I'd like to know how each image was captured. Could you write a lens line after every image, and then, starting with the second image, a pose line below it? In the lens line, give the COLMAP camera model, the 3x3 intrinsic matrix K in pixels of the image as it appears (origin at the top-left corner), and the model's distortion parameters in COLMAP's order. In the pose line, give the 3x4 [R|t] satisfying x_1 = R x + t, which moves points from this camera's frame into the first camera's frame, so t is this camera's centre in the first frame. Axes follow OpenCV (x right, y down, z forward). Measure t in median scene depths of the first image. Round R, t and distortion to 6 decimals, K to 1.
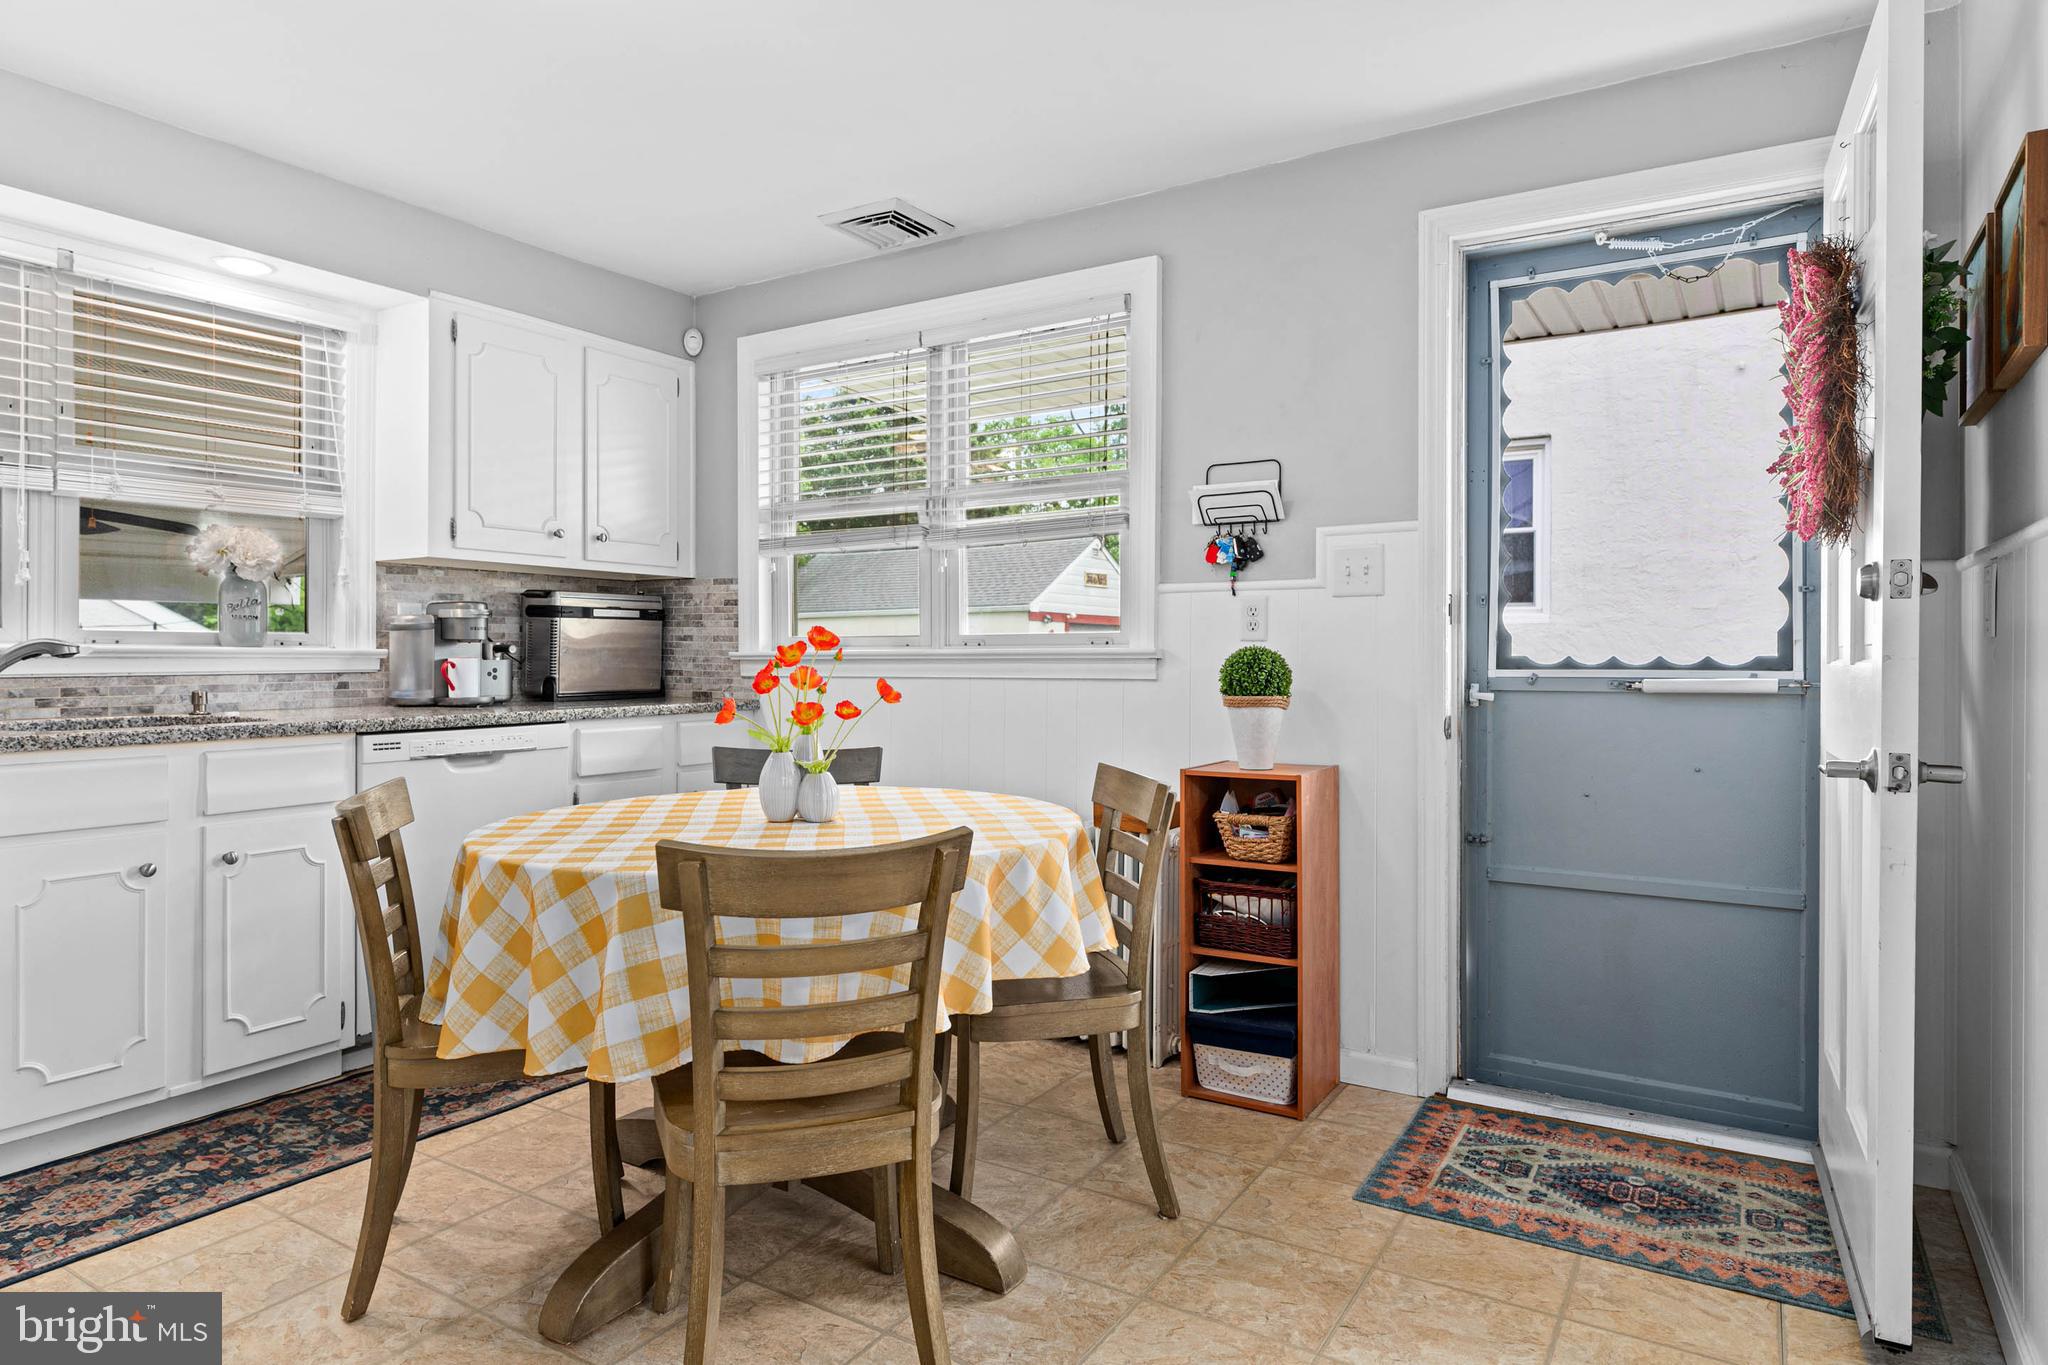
lens RADIAL K [[1198.4, 0, 1022.3], [0, 1198.4, 666.2], [0, 0, 1]] dist [0.011435, -0.001524]
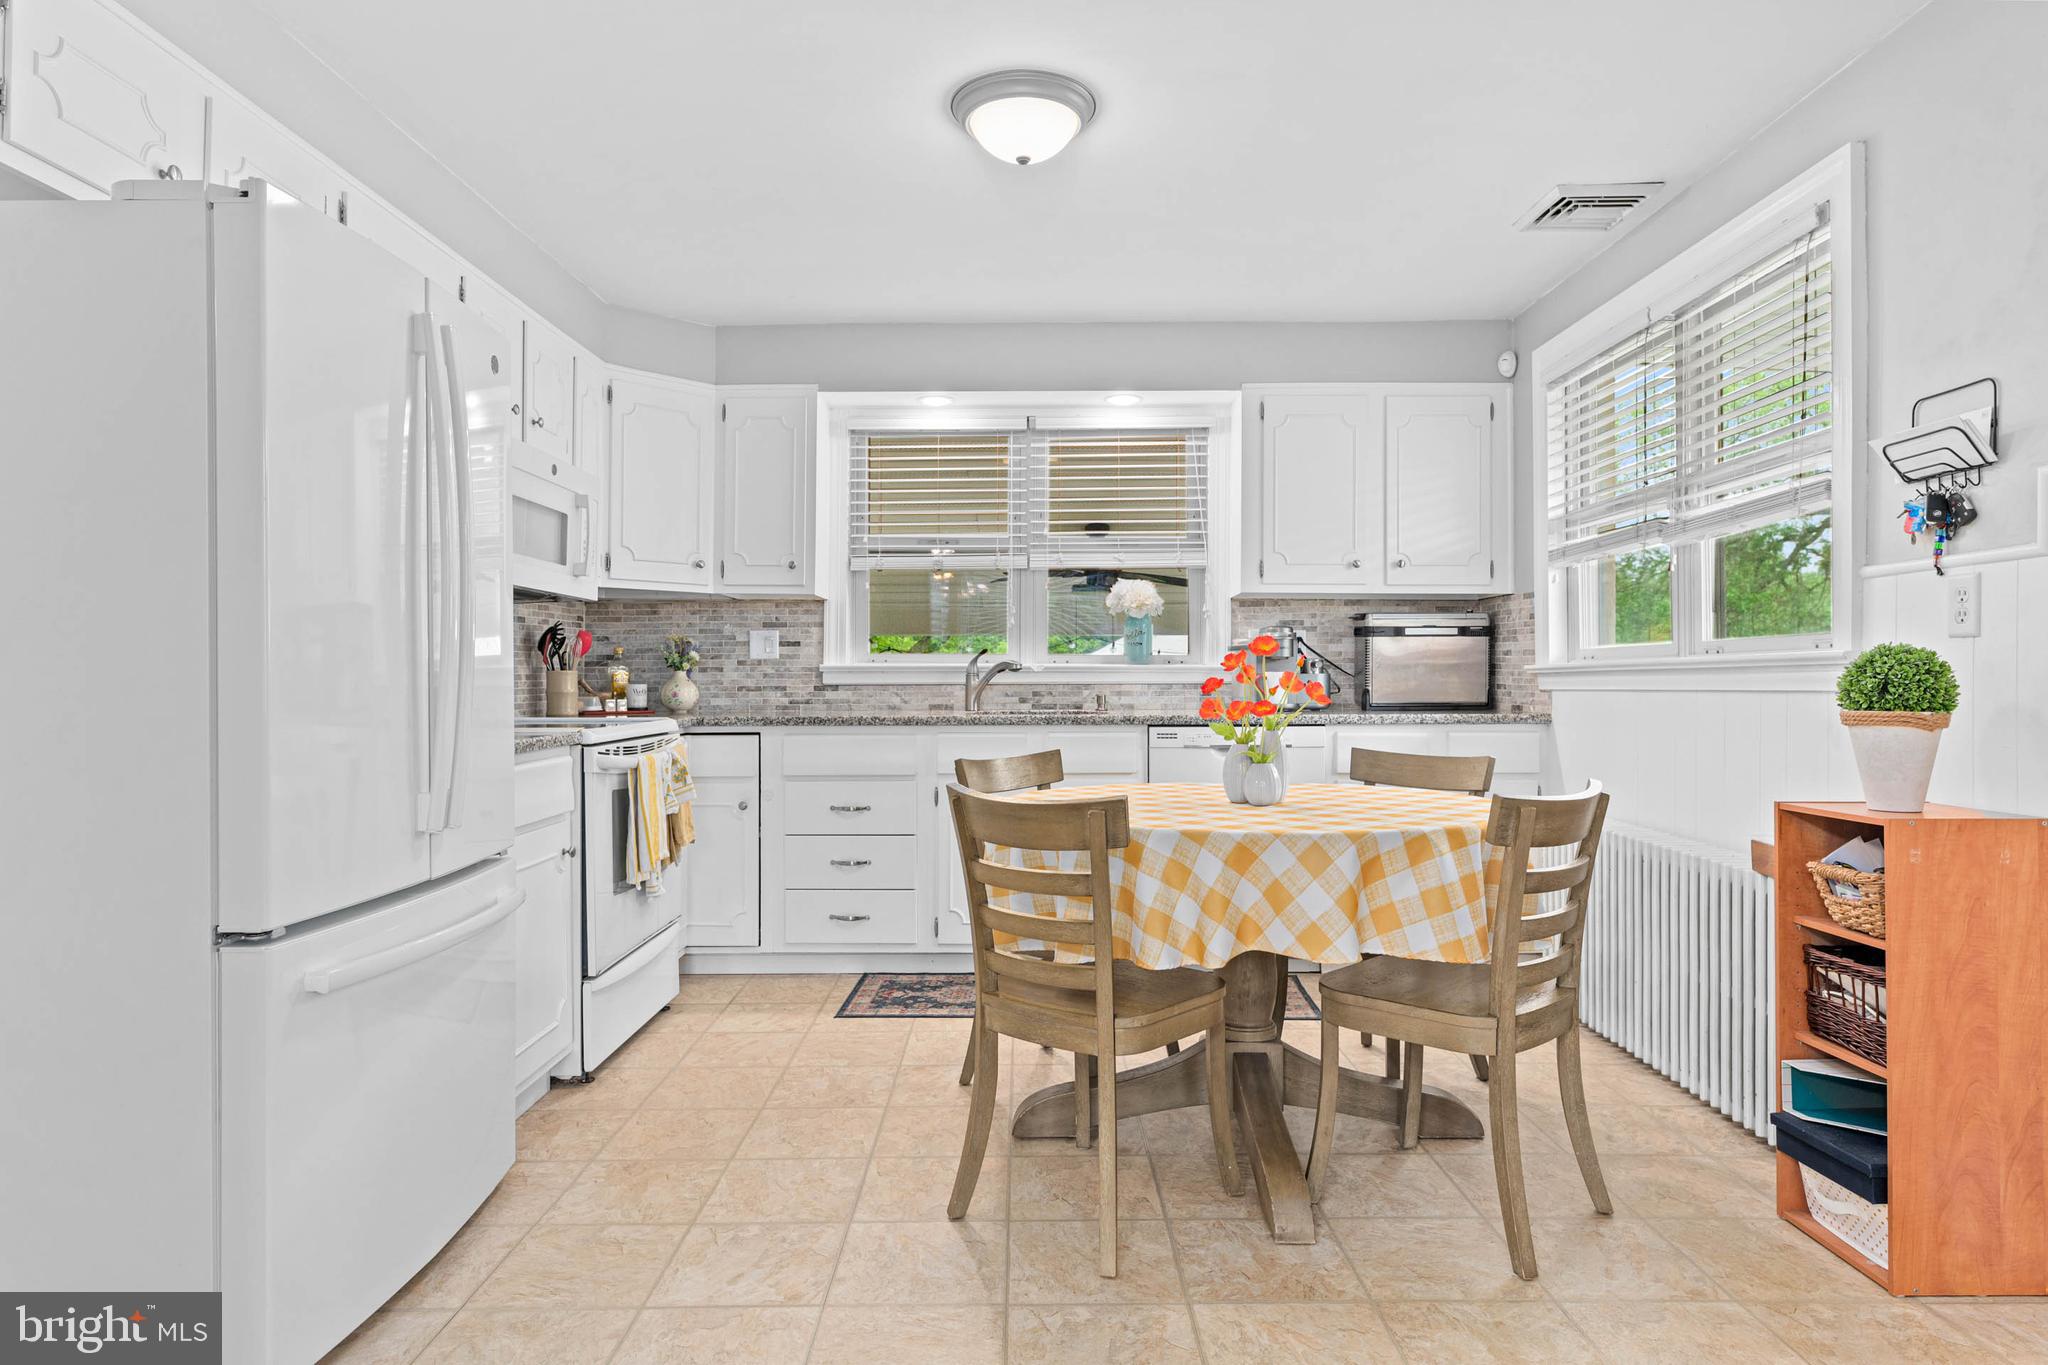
lens RADIAL K [[1203.3, 0, 1024.0], [0, 1203.3, 682.5], [0, 0, 1]] dist [0.007625, 0.000752]
pose [[0.522131, -0.000513, -0.852865, 0.482218], [-0.007361, 0.999960, -0.005107, 0.012953], [0.852833, 0.008944, 0.522106, 0.139089]]
